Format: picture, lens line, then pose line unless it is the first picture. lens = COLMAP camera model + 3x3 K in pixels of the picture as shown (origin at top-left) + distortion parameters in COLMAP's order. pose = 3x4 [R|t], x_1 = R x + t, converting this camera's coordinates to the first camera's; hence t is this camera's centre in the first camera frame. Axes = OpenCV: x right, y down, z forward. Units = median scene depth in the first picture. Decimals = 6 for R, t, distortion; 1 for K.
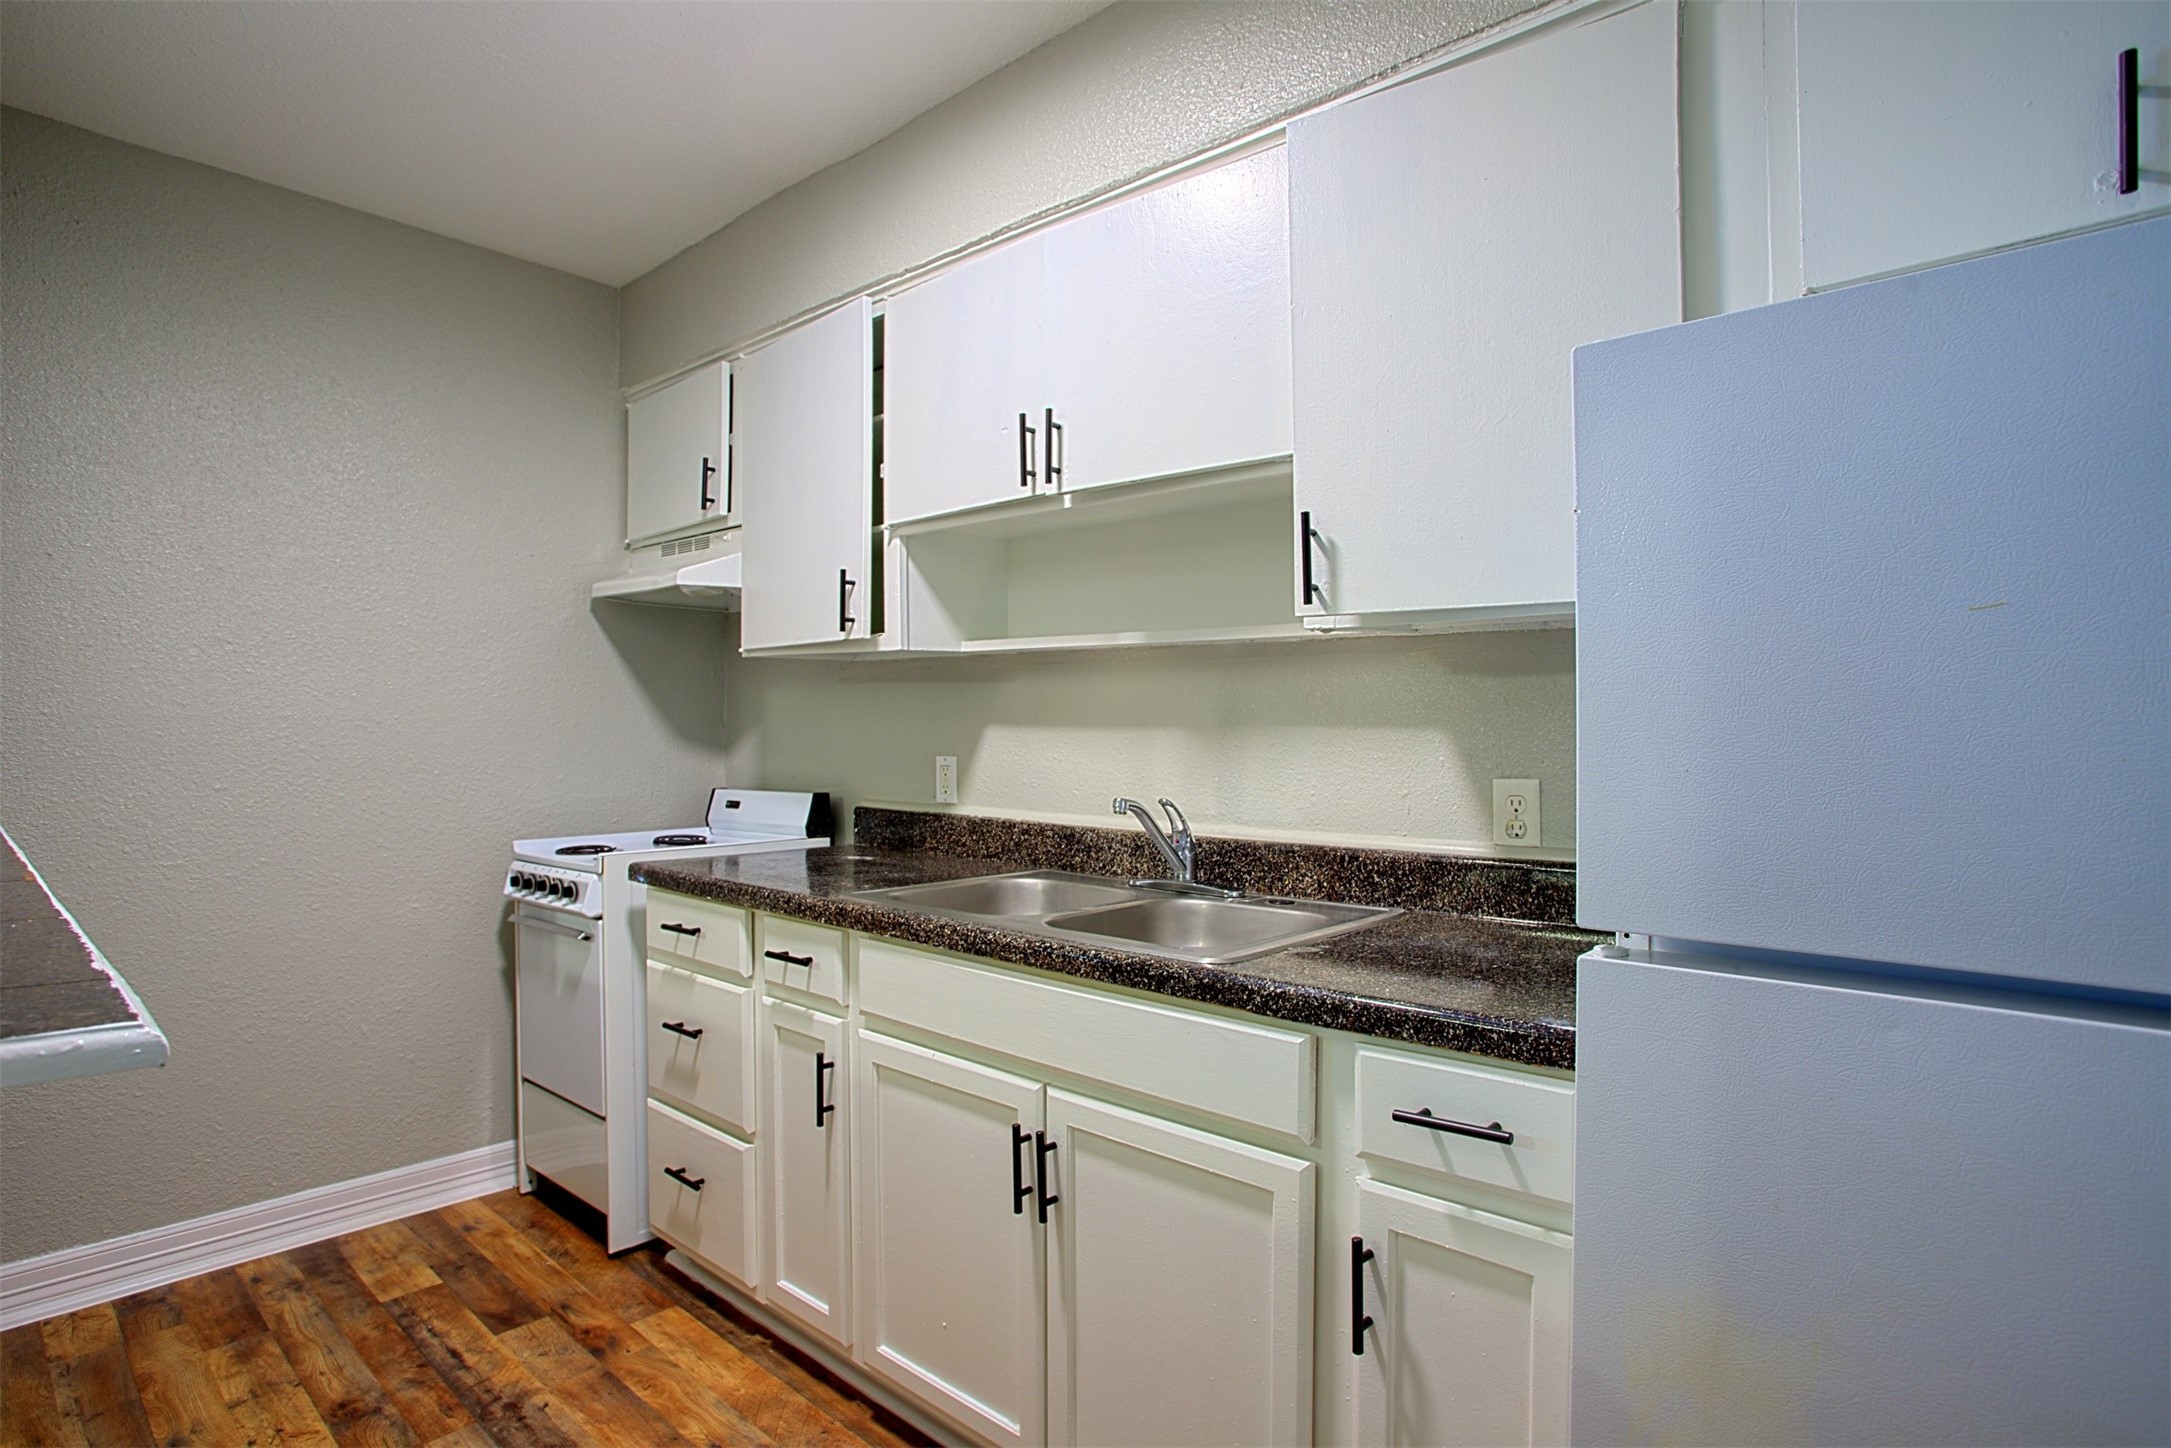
lens RADIAL K [[1096.7, 0, 1089.9], [0, 1096.7, 747.1], [0, 0, 1]] dist [-0.109152, 0.000620]
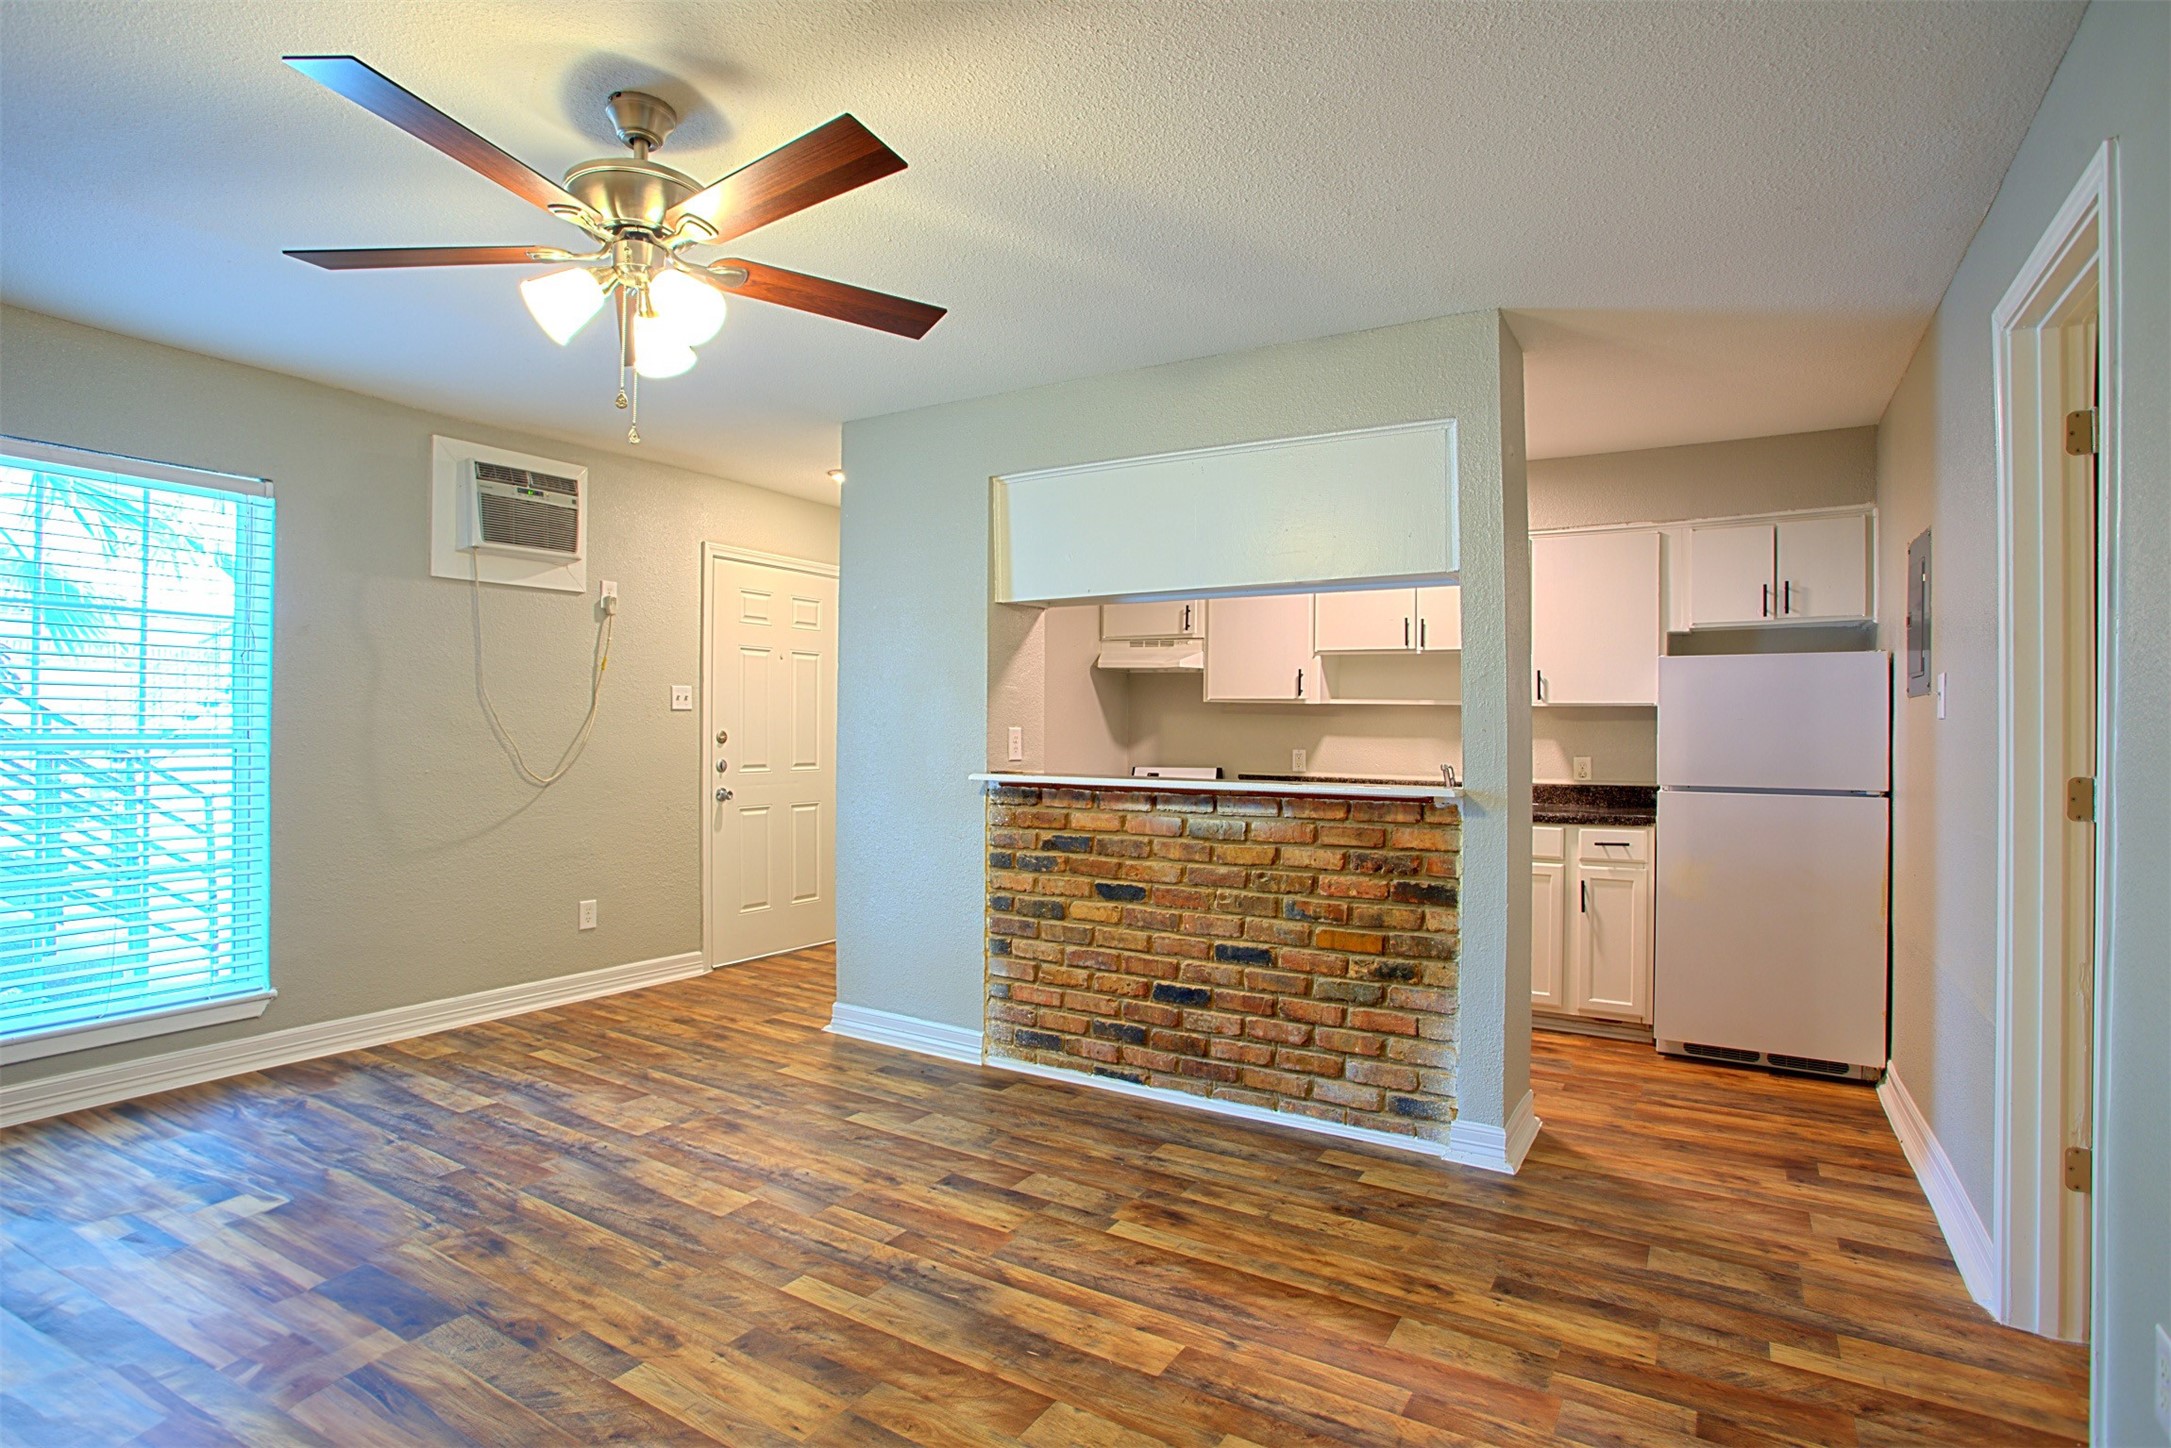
lens RADIAL K [[1100.5, 0, 1097.7], [0, 1100.5, 723.9], [0, 0, 1]] dist [-0.062752, -0.000318]
pose [[0.981168, 0.010334, 0.192878, -1.231410], [-0.005312, 0.999634, -0.026533, 0.021203], [-0.193081, 0.025008, 0.980864, -1.370430]]
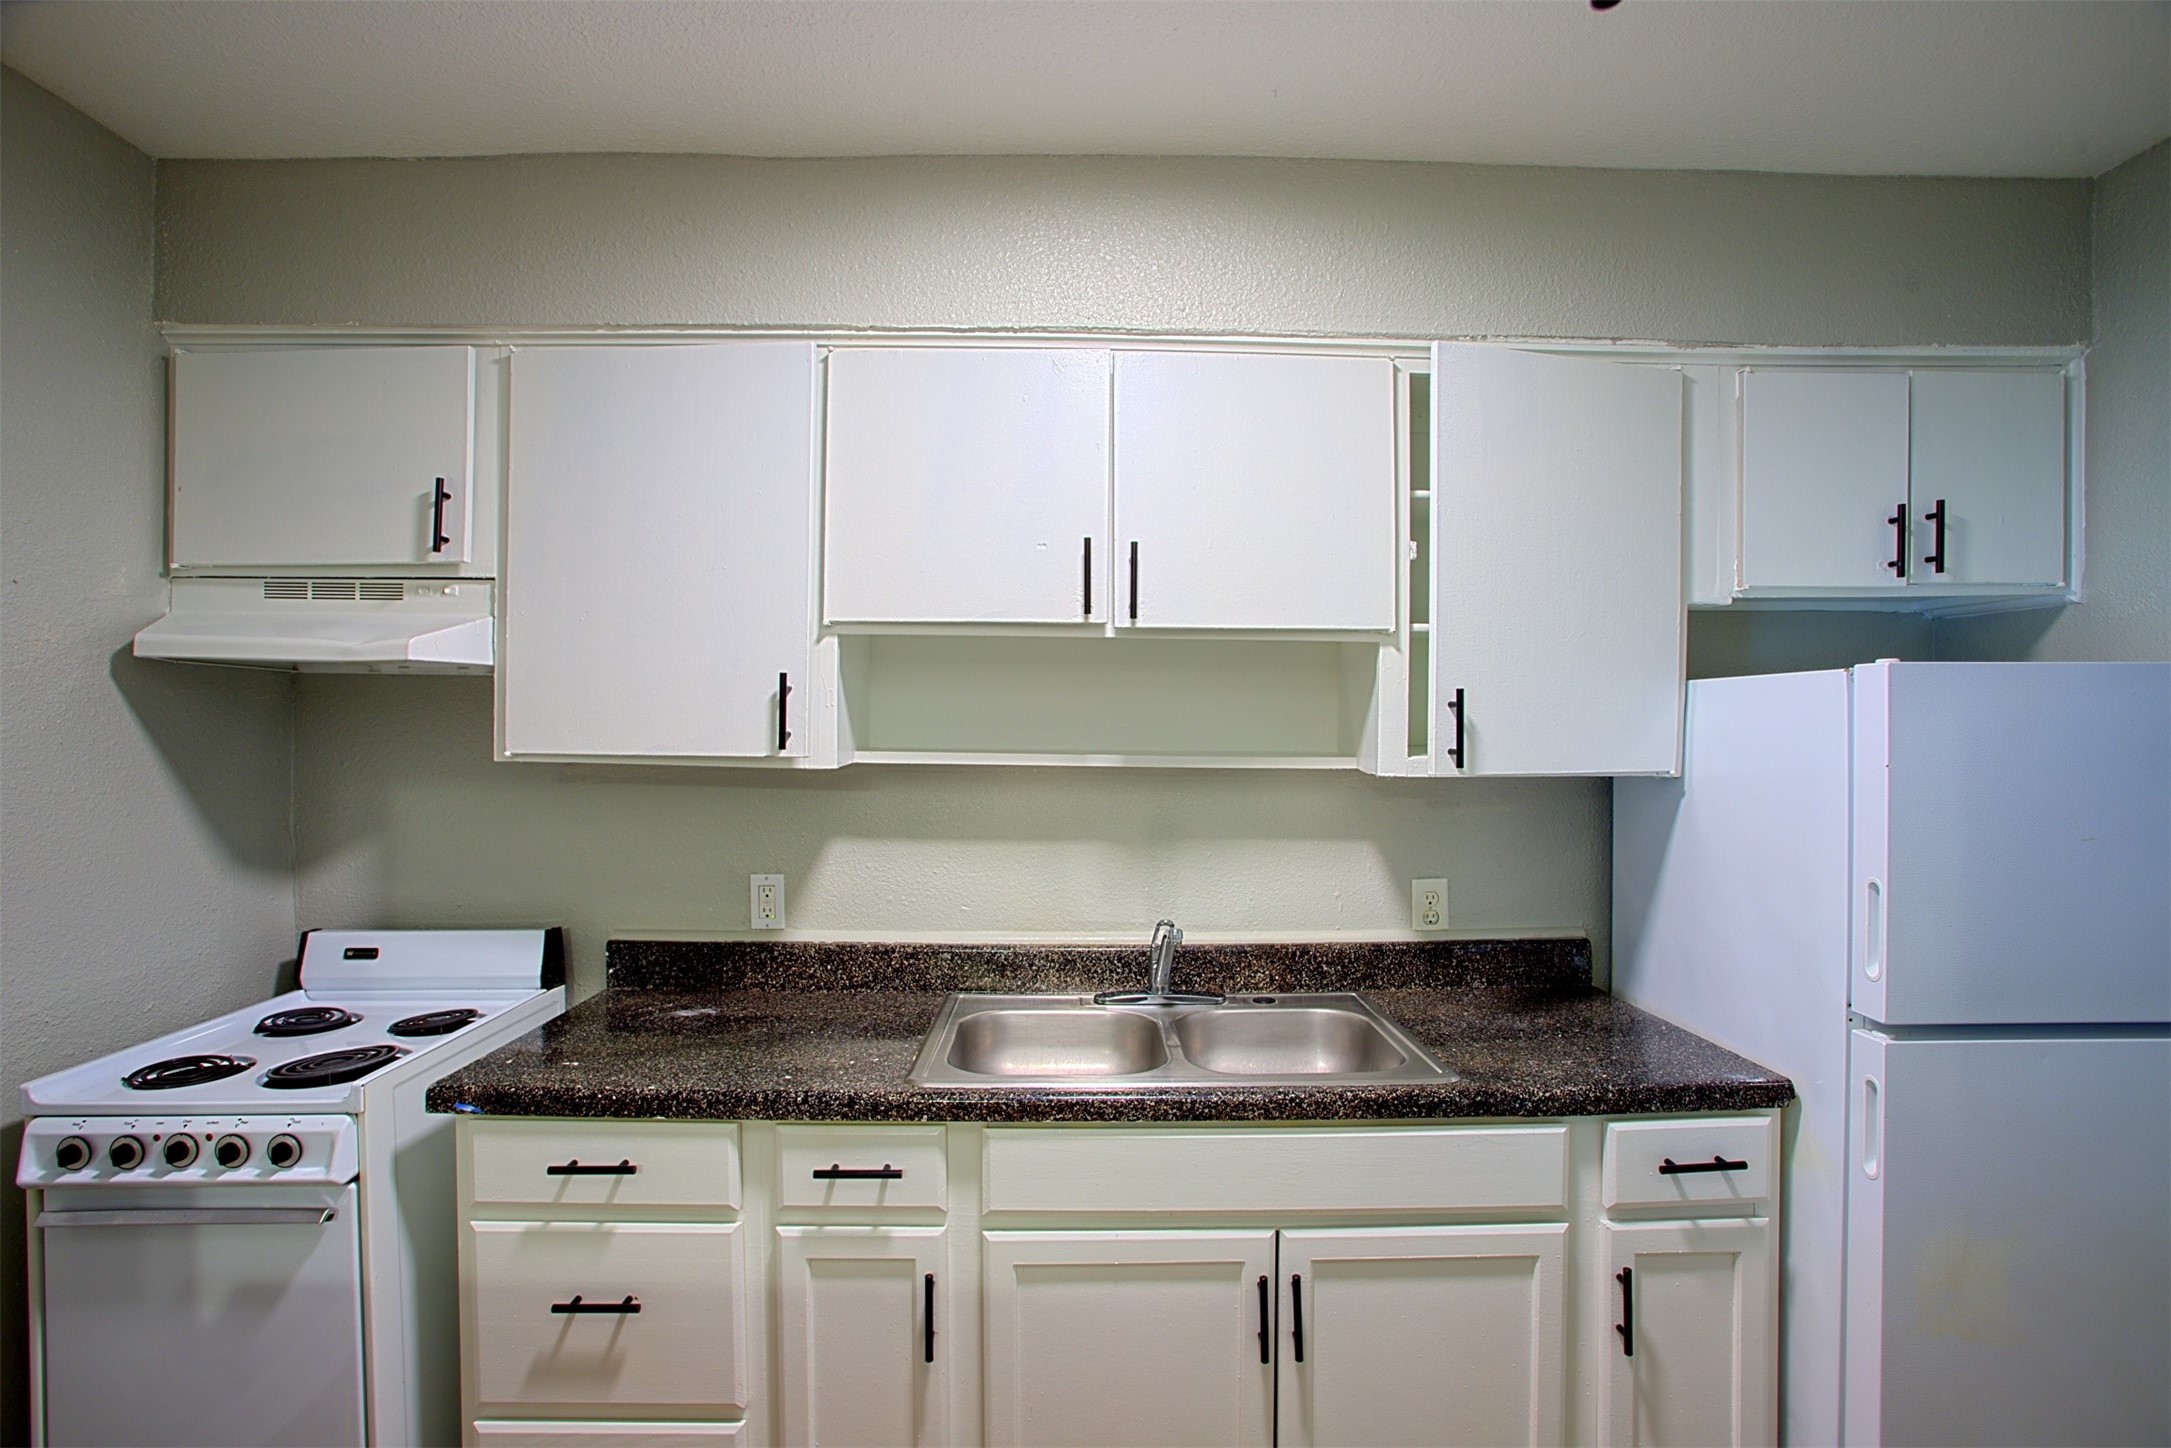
lens RADIAL K [[1053.3, 0, 1084.1], [0, 1053.3, 735.1], [0, 0, 1]] dist [-0.062057, 0.001456]
pose [[0.742162, -0.006708, 0.670187, -0.650309], [0.012746, 0.999910, -0.004107, -0.123741], [-0.670099, 0.011591, 0.742181, 0.296129]]
